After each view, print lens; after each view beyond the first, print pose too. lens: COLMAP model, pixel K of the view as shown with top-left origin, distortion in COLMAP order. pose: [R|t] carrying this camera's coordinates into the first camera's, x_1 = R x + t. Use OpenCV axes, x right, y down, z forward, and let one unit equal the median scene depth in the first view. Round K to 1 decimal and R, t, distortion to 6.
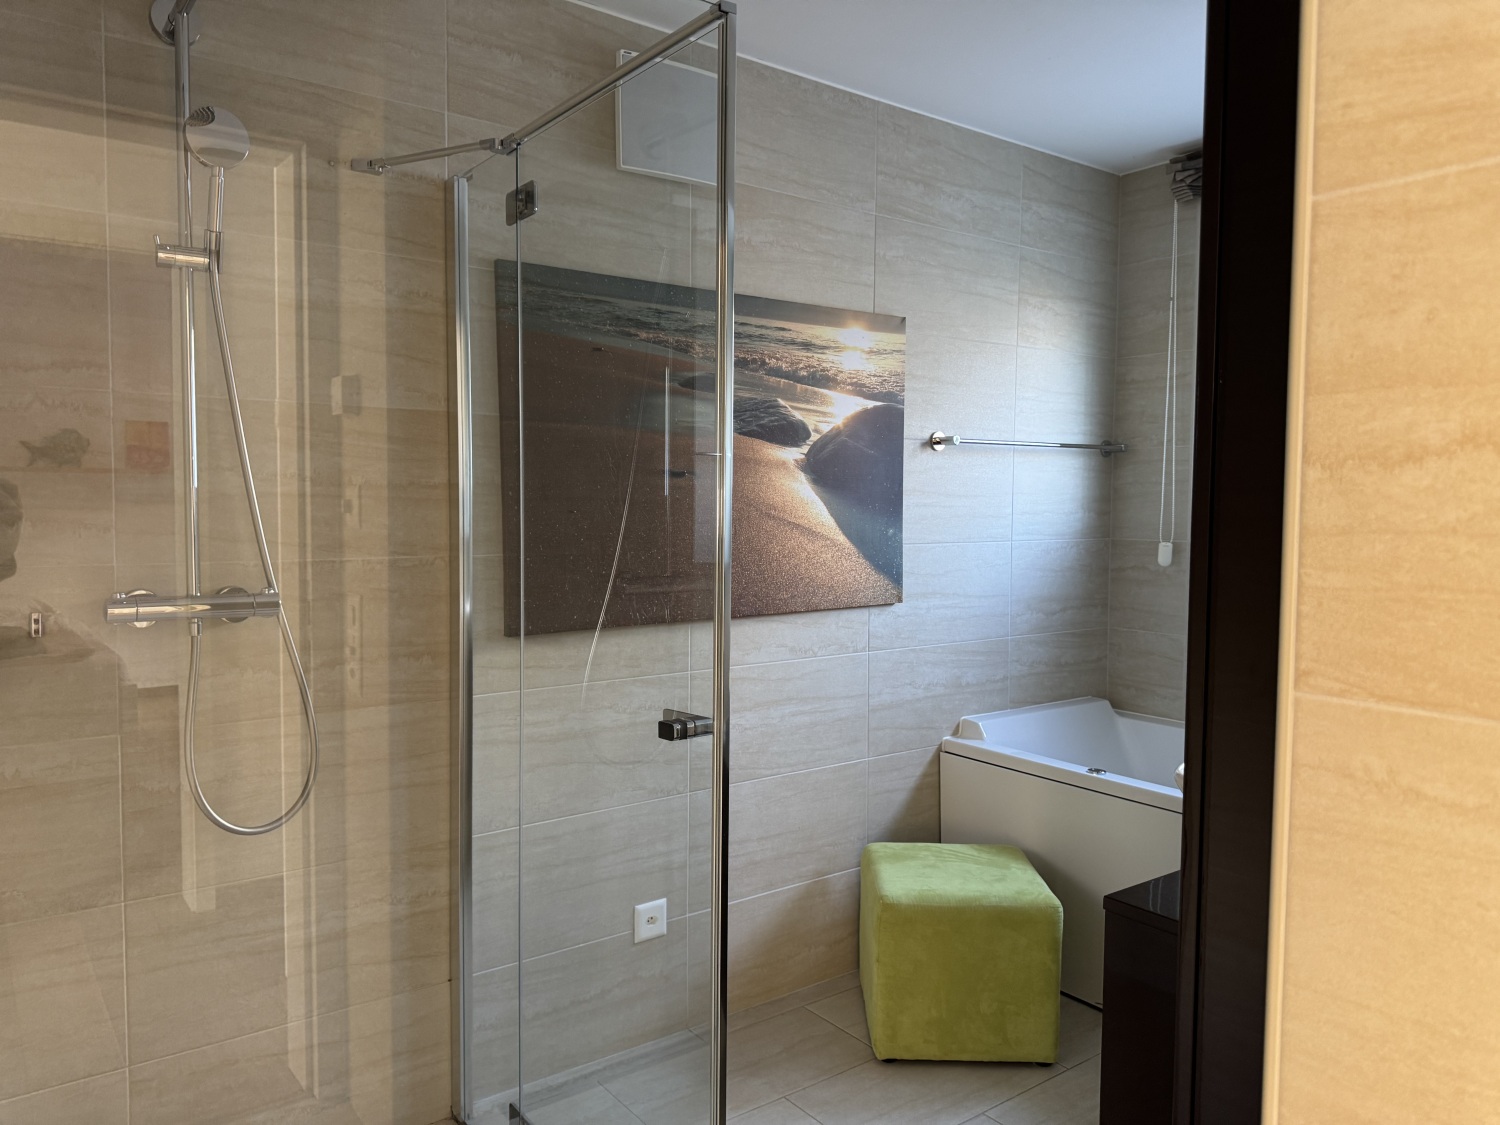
lens RADIAL K [[1070.7, 0, 754.2], [0, 1070.7, 556.5], [0, 0, 1]] dist [0.034079, -0.048303]
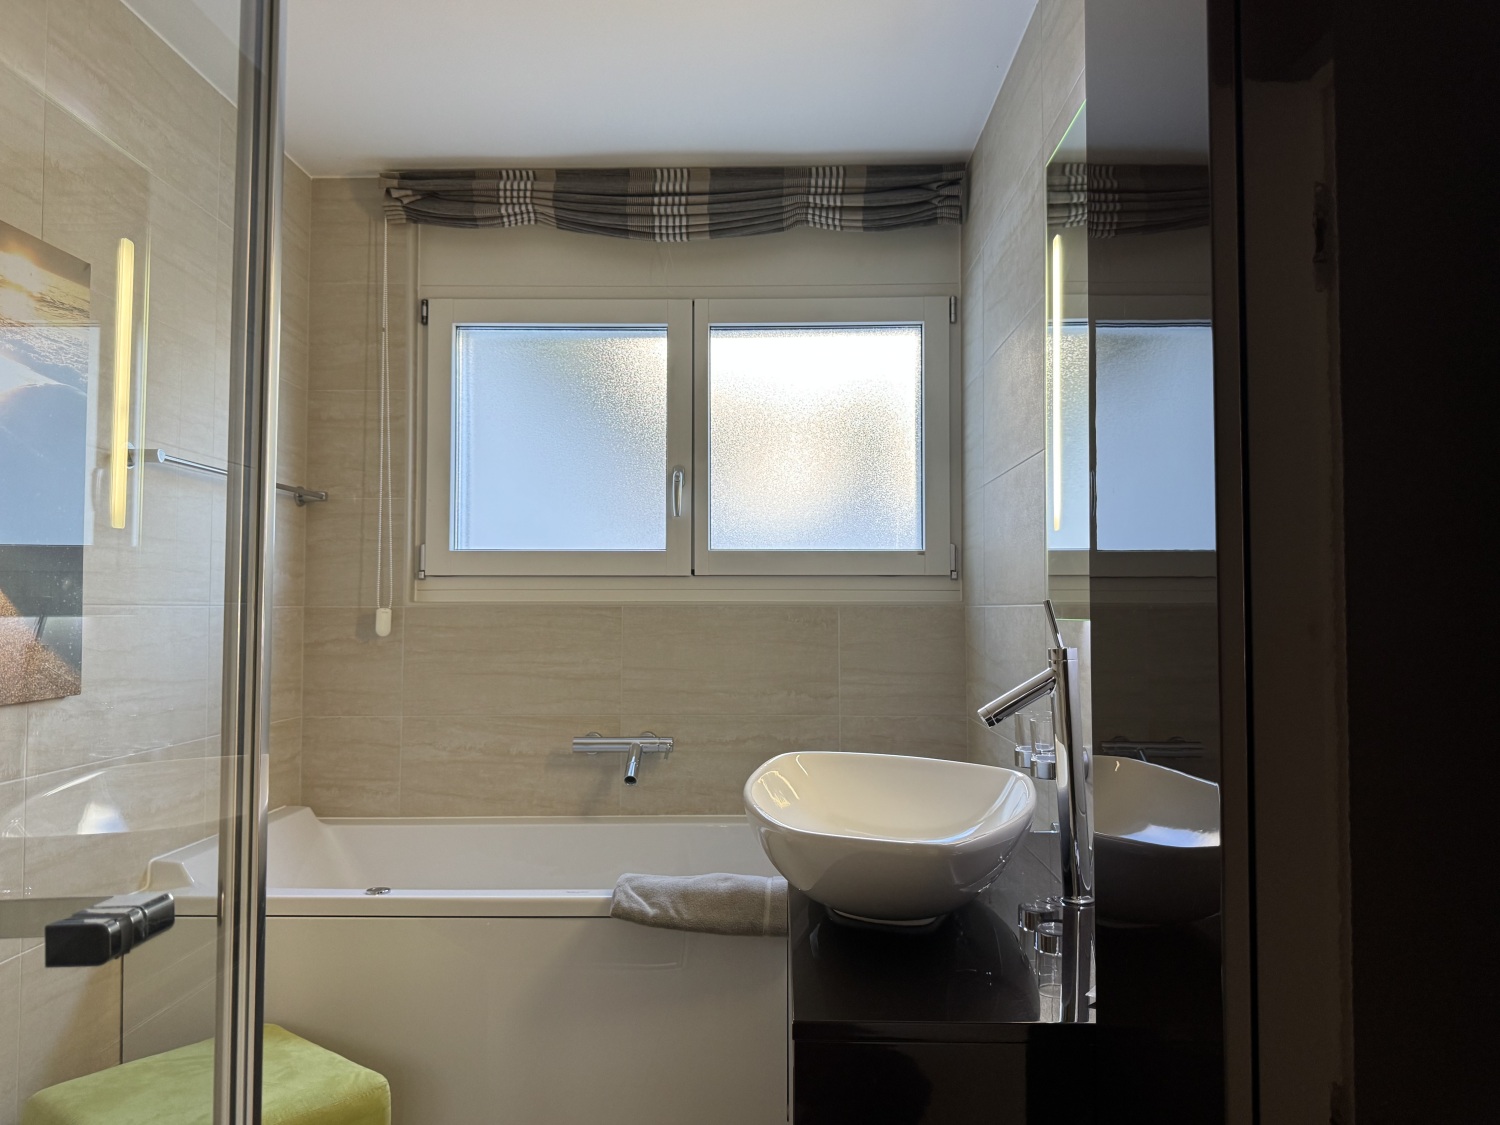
lens RADIAL K [[1070.7, 0, 753.0], [0, 1070.7, 571.9], [0, 0, 1]] dist [0.034079, -0.048303]
pose [[0.603128, 0.023038, 0.797311, -0.127954], [0.045894, 0.996925, -0.063523, 0.027291], [-0.796323, 0.074904, 0.600216, 0.261955]]
